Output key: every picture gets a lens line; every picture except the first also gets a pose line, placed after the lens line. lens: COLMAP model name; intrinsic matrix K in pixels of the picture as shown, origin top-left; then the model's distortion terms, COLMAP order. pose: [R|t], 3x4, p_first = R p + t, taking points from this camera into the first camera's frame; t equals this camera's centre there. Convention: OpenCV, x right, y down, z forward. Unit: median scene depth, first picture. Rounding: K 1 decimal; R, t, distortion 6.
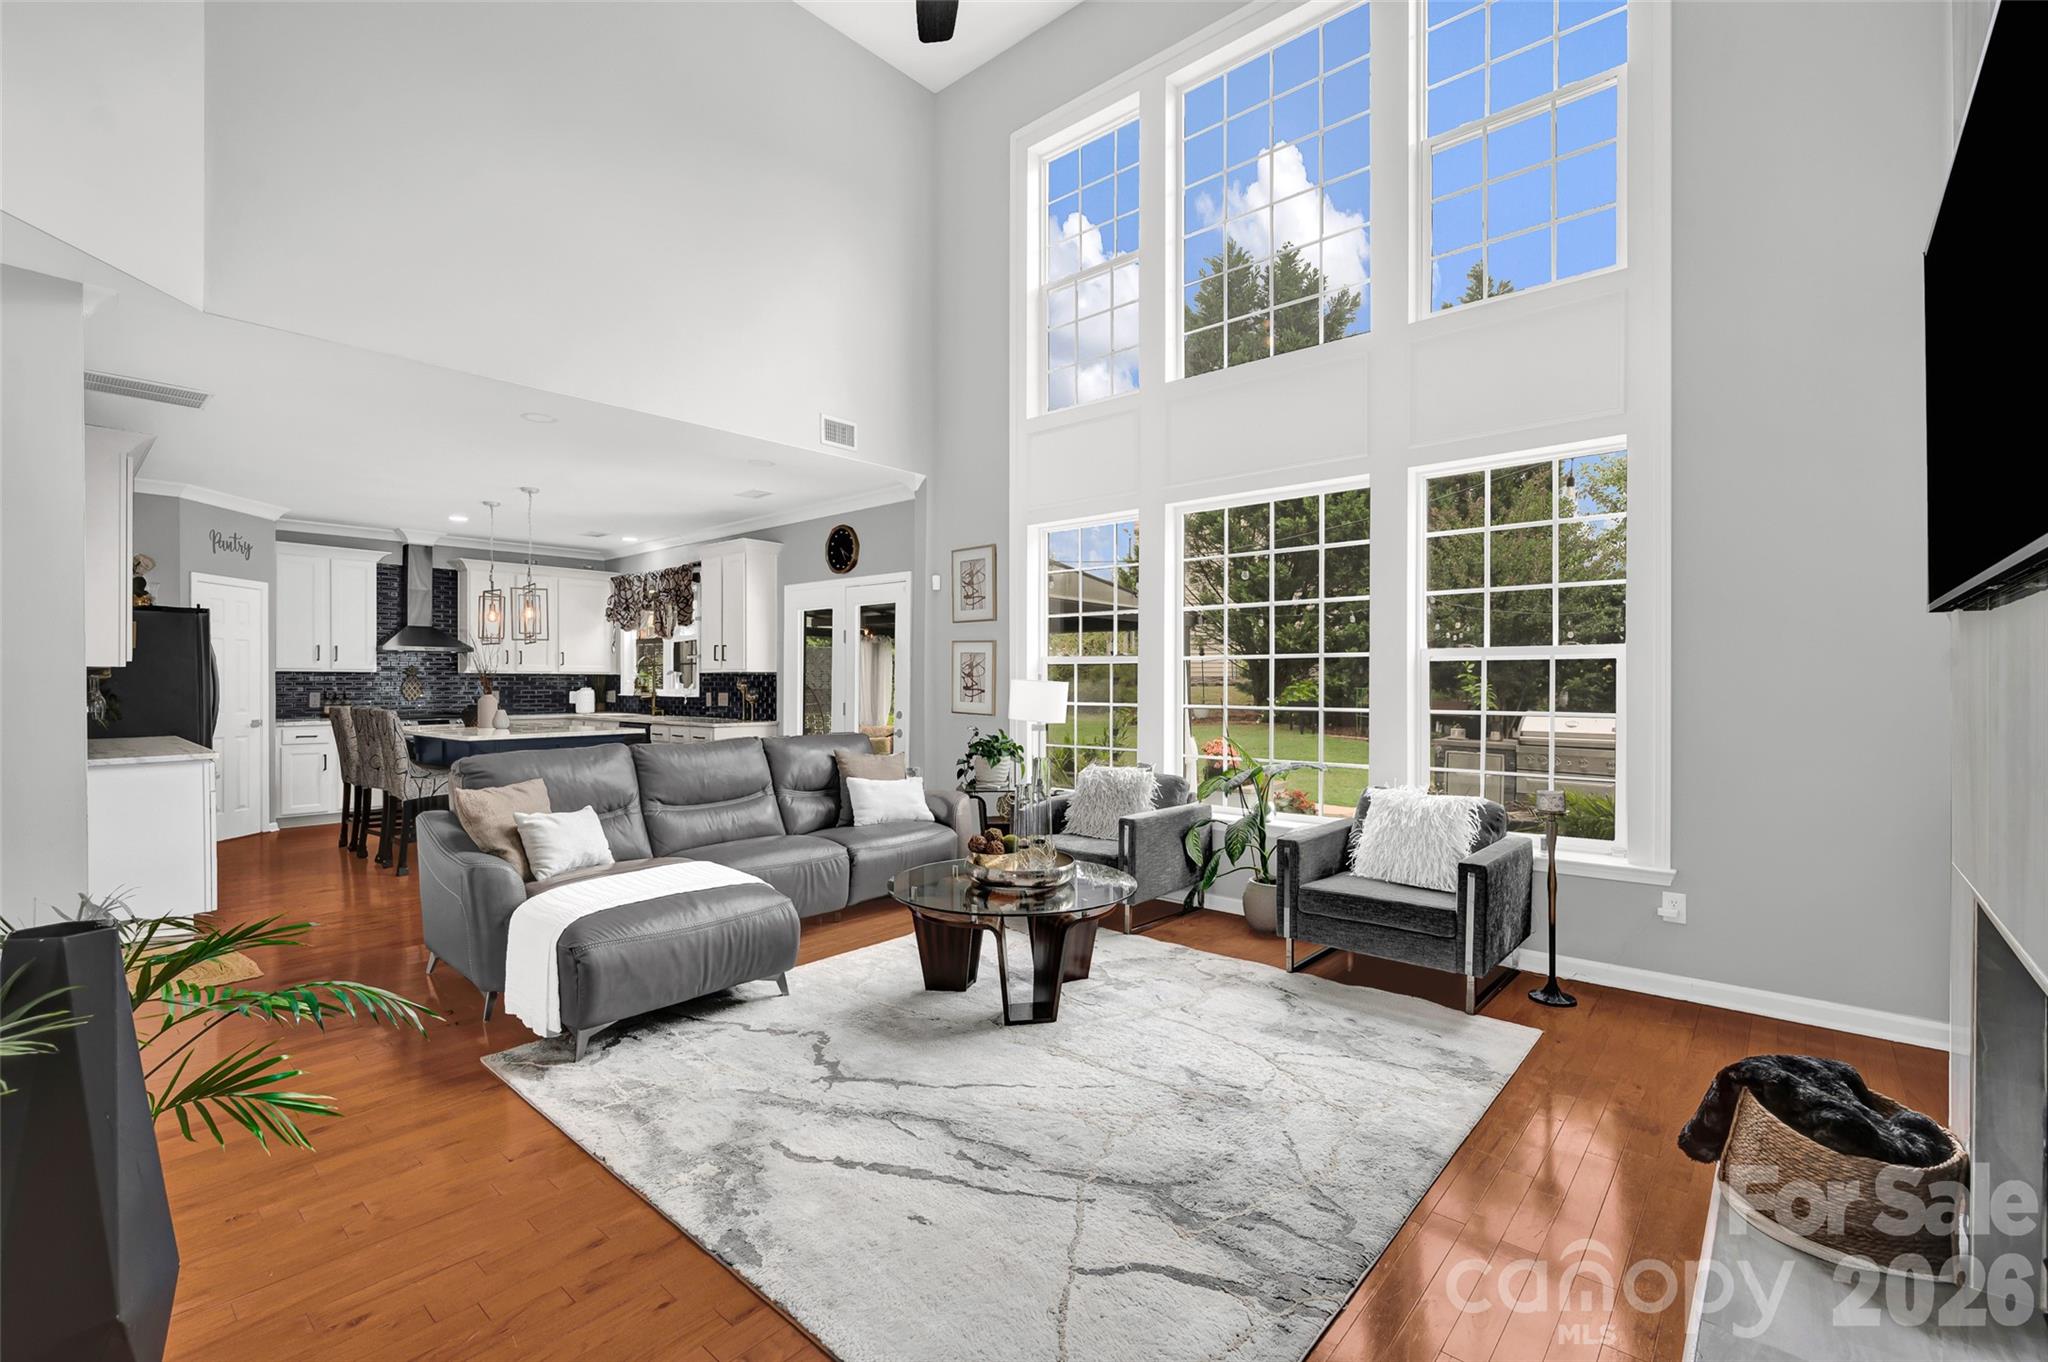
lens RADIAL K [[855.7, 0, 1028.9], [0, 855.7, 686.2], [0, 0, 1]] dist [0.001858, -0.002307]
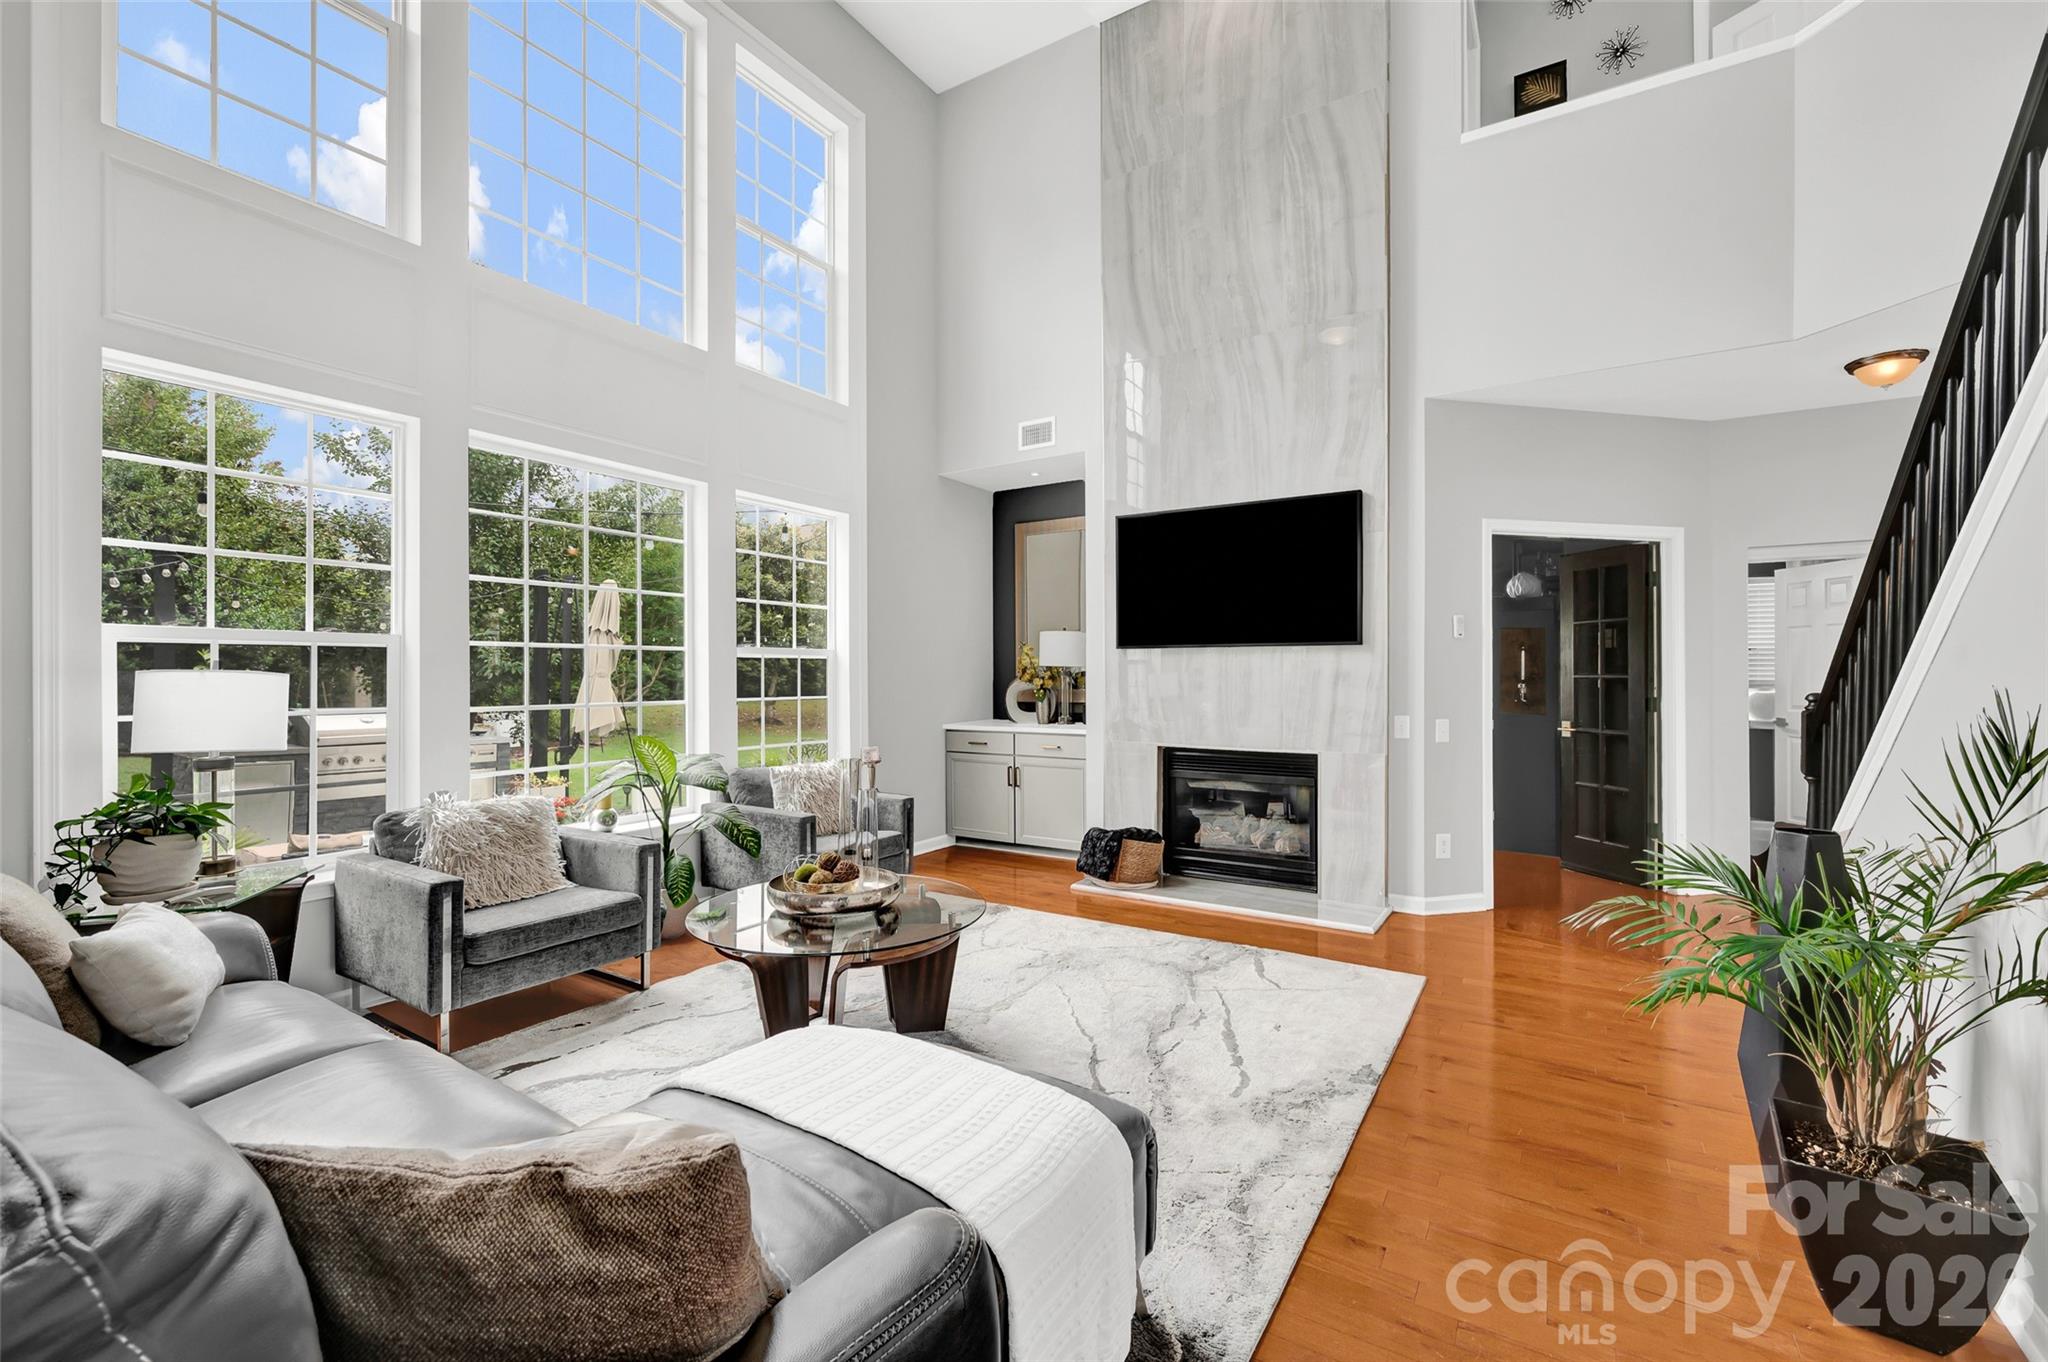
lens RADIAL K [[855.7, 0, 1025.0], [0, 855.7, 676.7], [0, 0, 1]] dist [0.001858, -0.002307]
pose [[-0.145228, -0.004260, 0.989389, -0.673282], [0.005141, 0.999974, 0.005060, -0.004142], [-0.989385, 0.005821, -0.145202, 0.714399]]
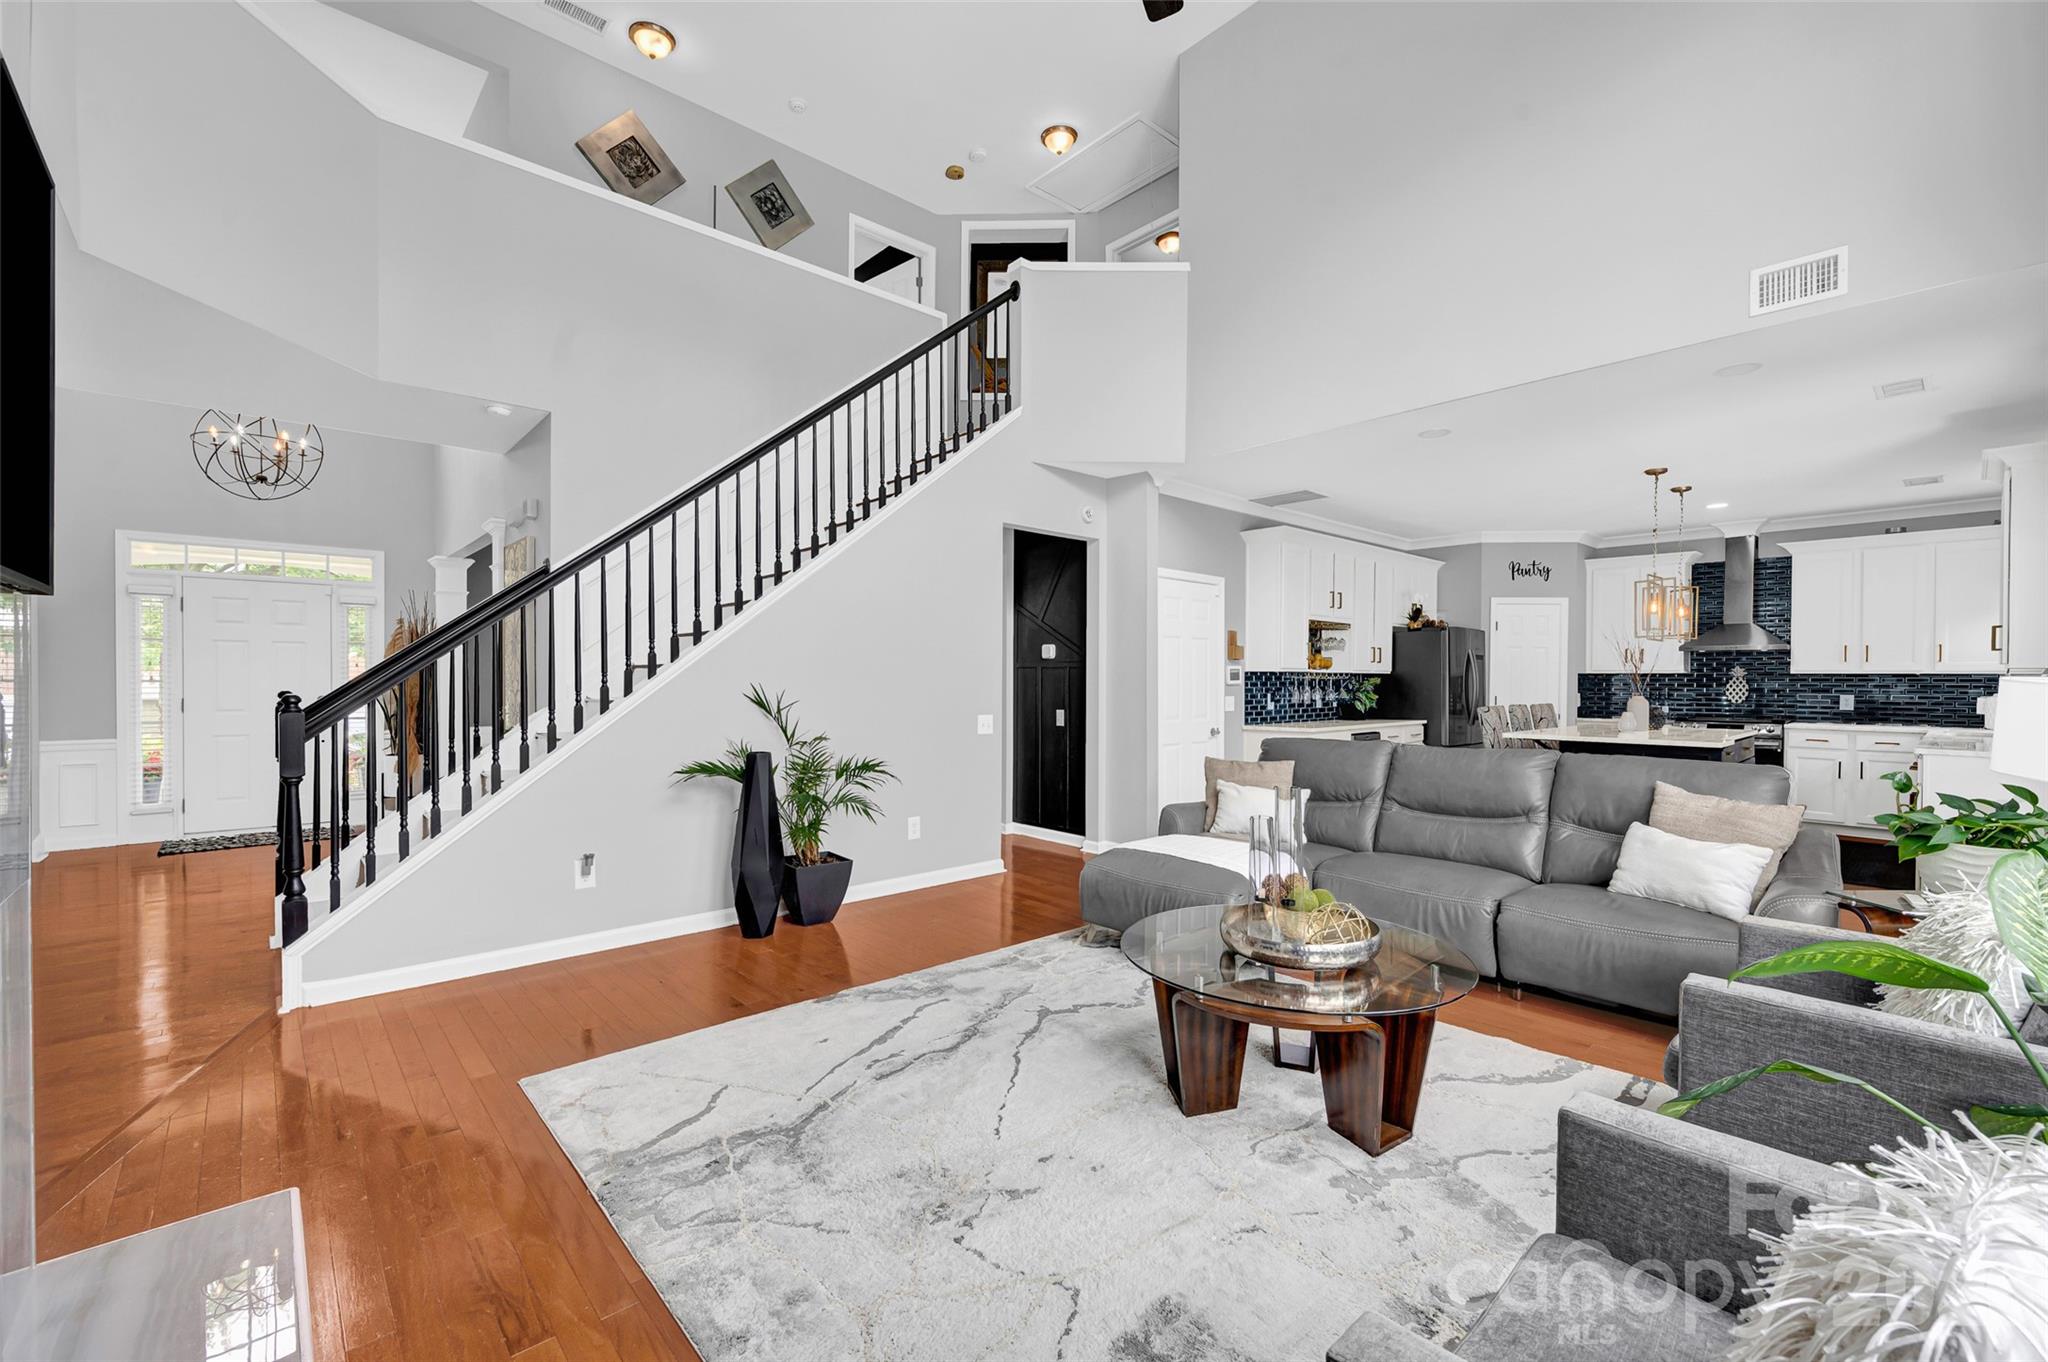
lens RADIAL K [[855.7, 0, 1031.2], [0, 855.7, 684.5], [0, 0, 1]] dist [0.001858, -0.002307]
pose [[-0.111432, 0.002673, -0.993768, 0.559834], [-0.009443, 0.999948, 0.003749, -0.000584], [0.993727, 0.009802, -0.111401, 0.652257]]
